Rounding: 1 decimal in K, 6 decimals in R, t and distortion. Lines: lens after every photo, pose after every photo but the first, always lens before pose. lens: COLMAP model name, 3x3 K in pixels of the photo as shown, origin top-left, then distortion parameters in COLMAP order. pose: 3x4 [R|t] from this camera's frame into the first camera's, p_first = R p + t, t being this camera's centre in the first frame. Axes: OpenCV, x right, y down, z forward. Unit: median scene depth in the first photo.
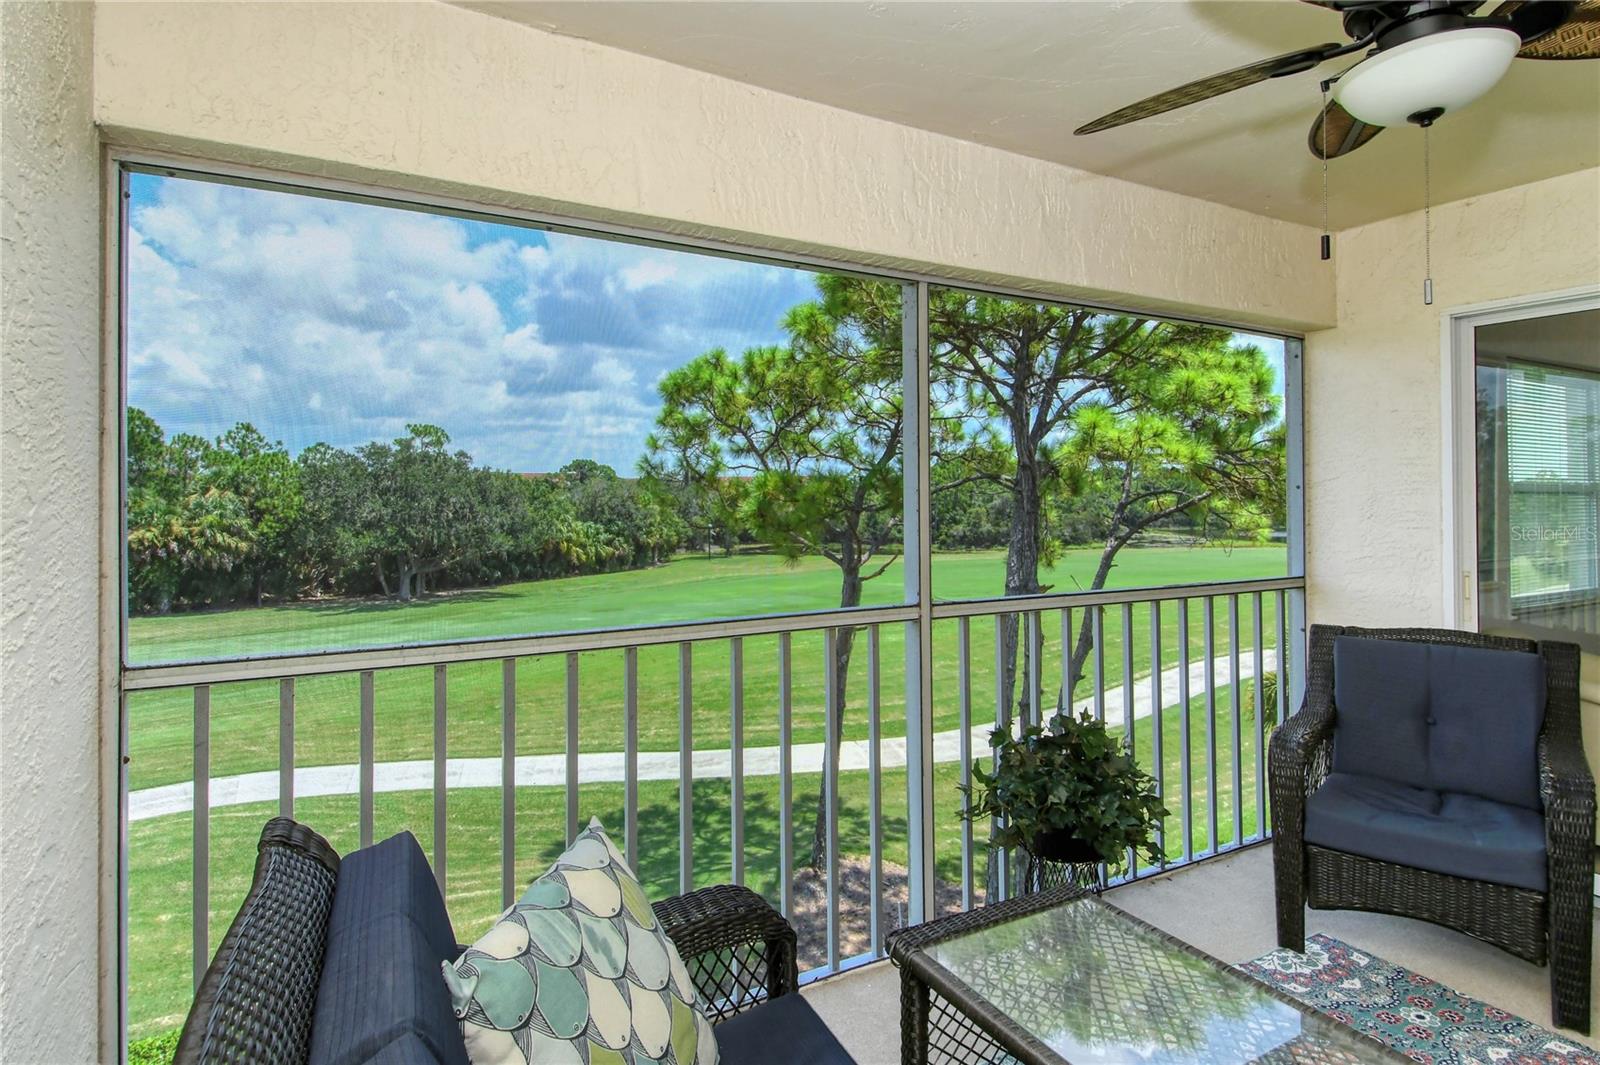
lens RADIAL K [[850.7, 0, 849.8], [0, 850.7, 475.6], [0, 0, 1]] dist [-0.004415, -0.001743]
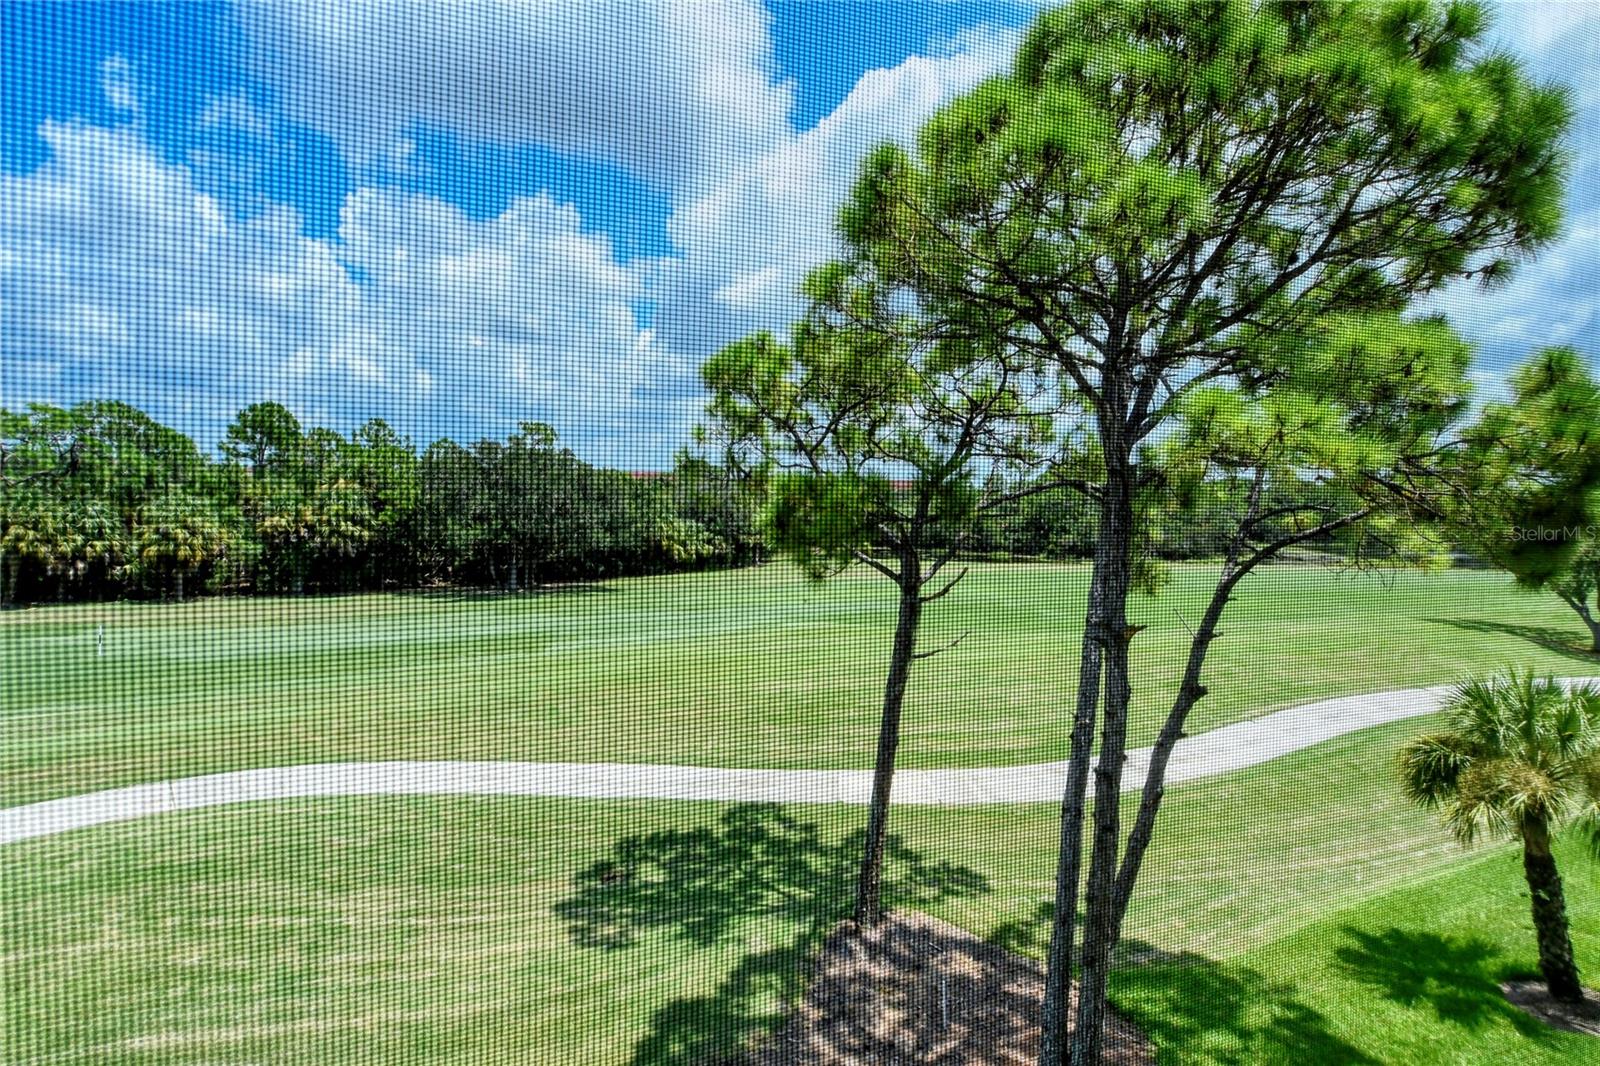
lens RADIAL K [[841.1, 0, 828.7], [0, 841.1, 527.0], [0, 0, 1]] dist [0.002863, -0.014994]
pose [[0.987766, 0.030285, -0.152974, 0.043634], [-0.021623, 0.998084, 0.057973, 0.001001], [0.154436, -0.053956, 0.986528, 0.130066]]
